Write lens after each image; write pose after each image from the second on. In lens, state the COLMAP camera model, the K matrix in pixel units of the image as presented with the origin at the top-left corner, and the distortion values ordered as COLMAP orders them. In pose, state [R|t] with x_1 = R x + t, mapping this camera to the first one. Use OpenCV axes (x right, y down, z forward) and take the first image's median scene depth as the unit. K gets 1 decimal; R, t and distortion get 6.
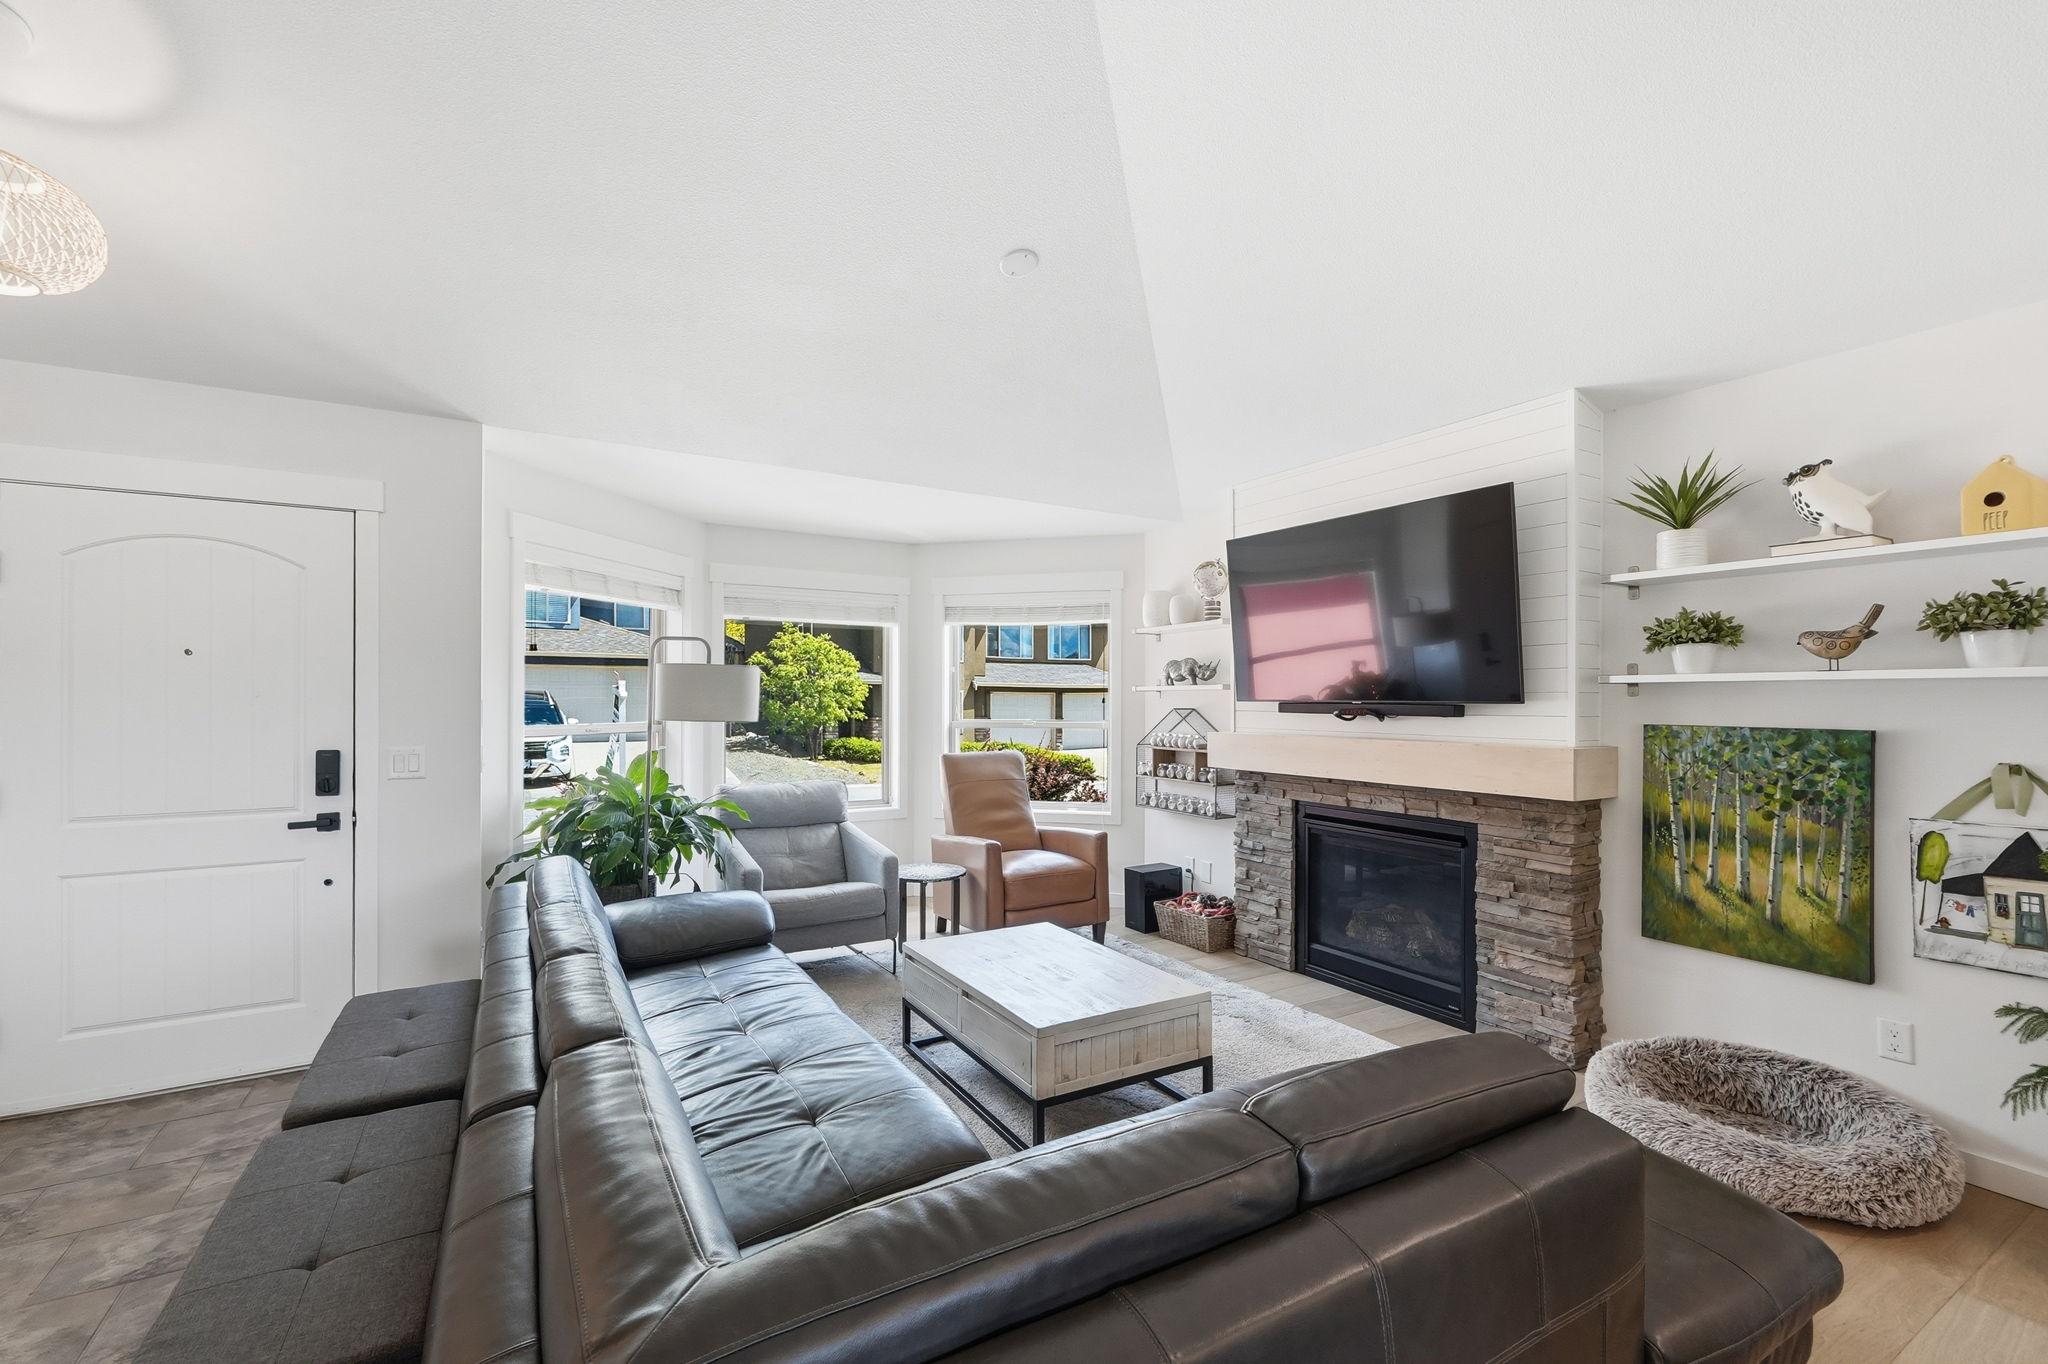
lens RADIAL K [[880.8, 0, 1034.6], [0, 880.8, 698.9], [0, 0, 1]] dist [0.003316, -0.002094]
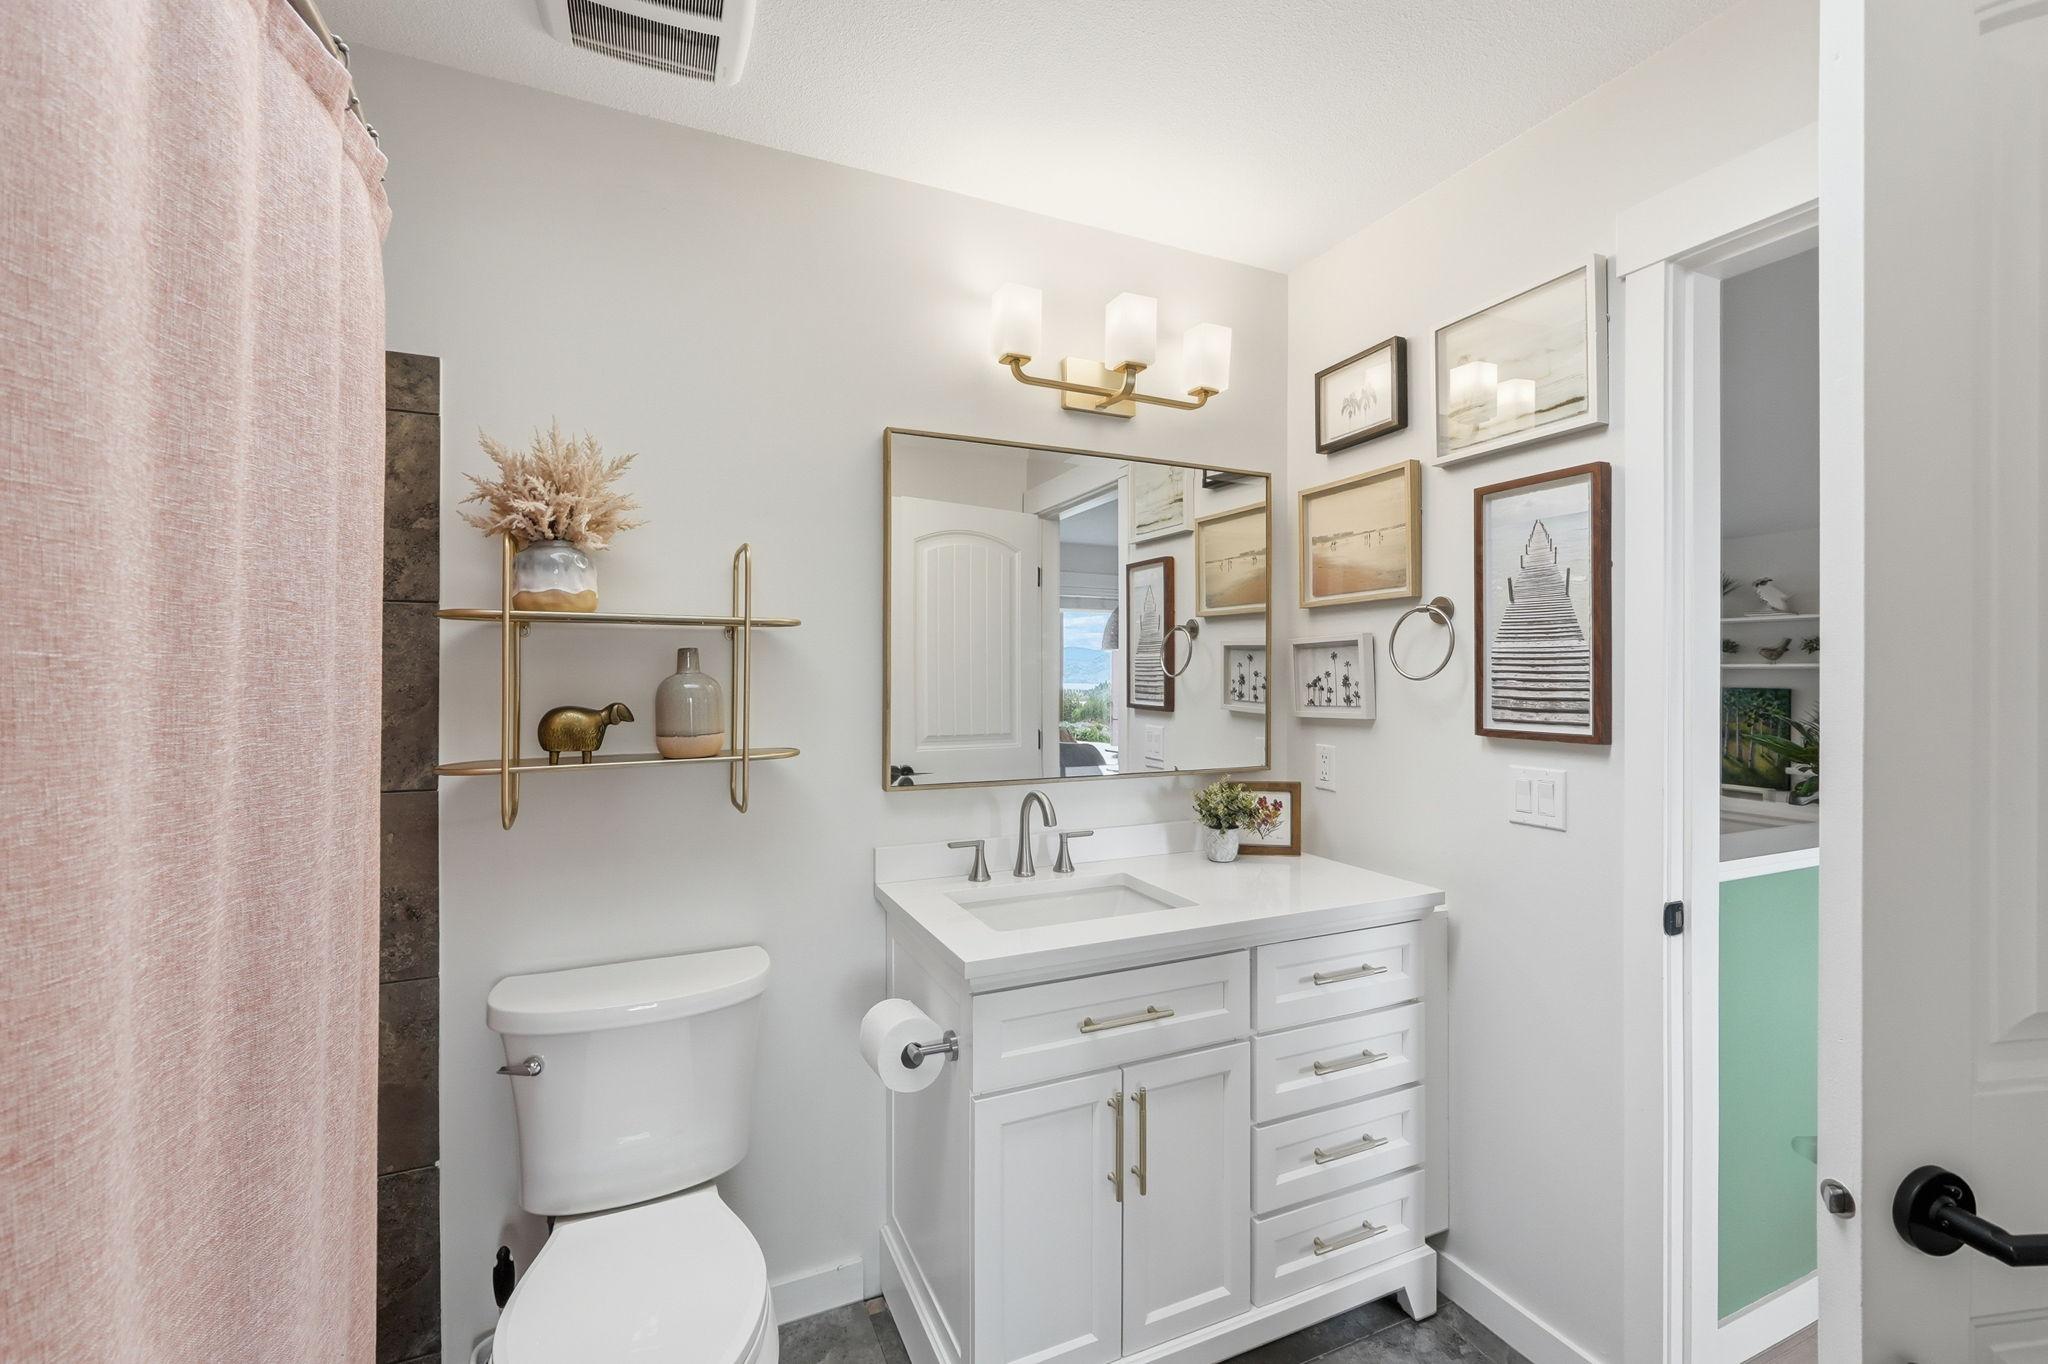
lens RADIAL K [[880.8, 0, 1026.2], [0, 880.8, 696.8], [0, 0, 1]] dist [0.003316, -0.002094]
pose [[0.993544, -0.002861, -0.113415, -0.723154], [0.003164, 0.999992, 0.002489, 0.037654], [0.113407, -0.002832, 0.993545, -1.369985]]
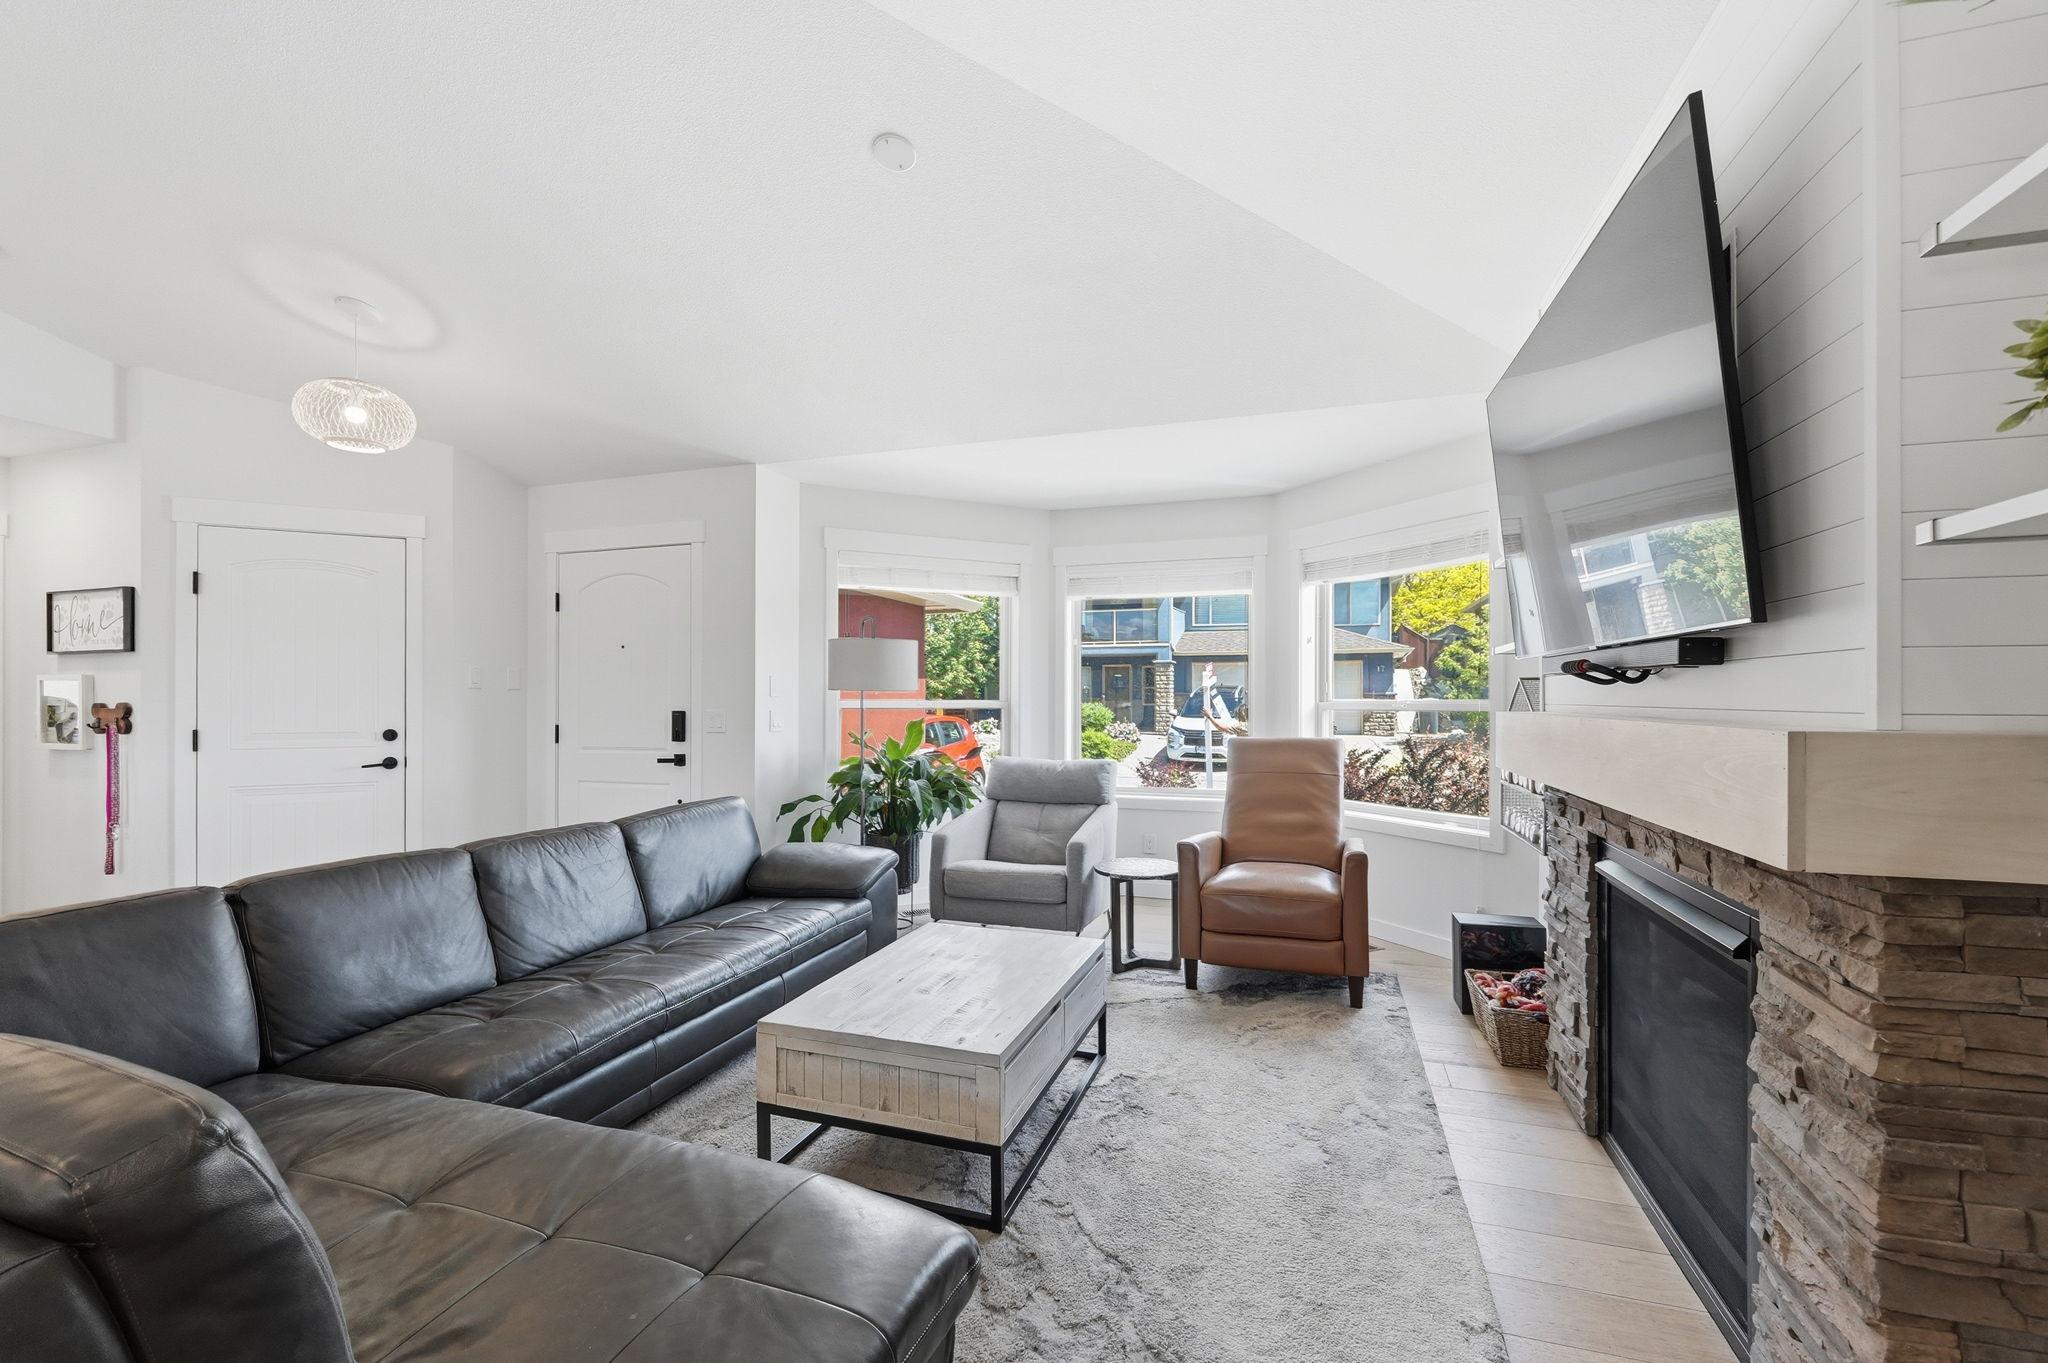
lens RADIAL K [[880.8, 0, 1021.1], [0, 880.8, 687.1], [0, 0, 1]] dist [0.003316, -0.002094]
pose [[0.646886, -0.012034, -0.762492, 0.673320], [0.003079, 0.999909, -0.013170, 0.040543], [0.762580, 0.006172, 0.646864, 0.493498]]
